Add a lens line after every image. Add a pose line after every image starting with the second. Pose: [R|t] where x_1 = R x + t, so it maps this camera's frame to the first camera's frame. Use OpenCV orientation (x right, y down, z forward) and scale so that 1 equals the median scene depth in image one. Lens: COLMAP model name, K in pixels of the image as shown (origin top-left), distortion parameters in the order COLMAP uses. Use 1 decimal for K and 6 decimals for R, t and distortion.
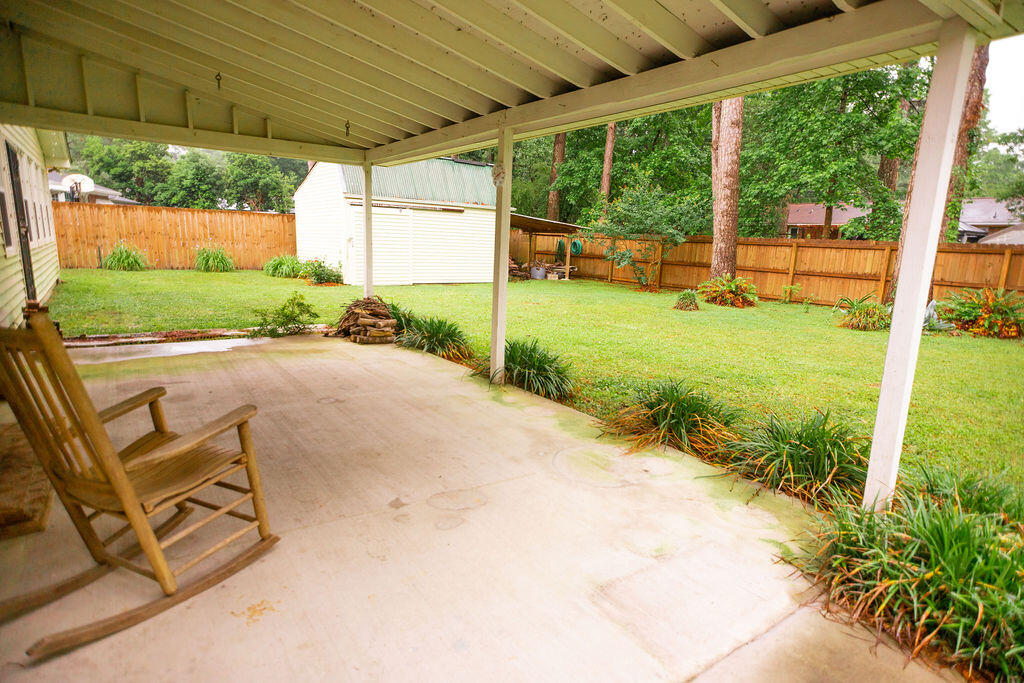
lens RADIAL K [[547.7, 0, 511.9], [0, 547.7, 341.1], [0, 0, 1]] dist [0.014046, 0.001681]
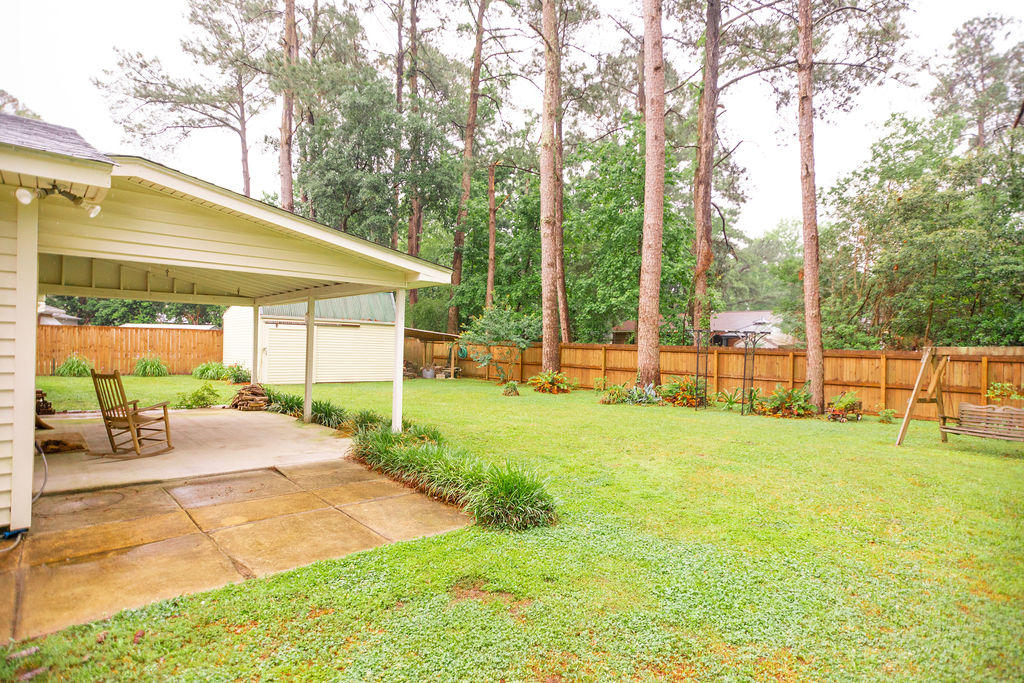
lens RADIAL K [[547.7, 0, 511.0], [0, 547.7, 342.8], [0, 0, 1]] dist [0.014046, 0.001681]
pose [[0.995601, -0.013632, 0.092699, 0.148828], [0.030754, 0.982090, -0.185886, 0.053132], [-0.088505, 0.187919, 0.978189, -0.290655]]
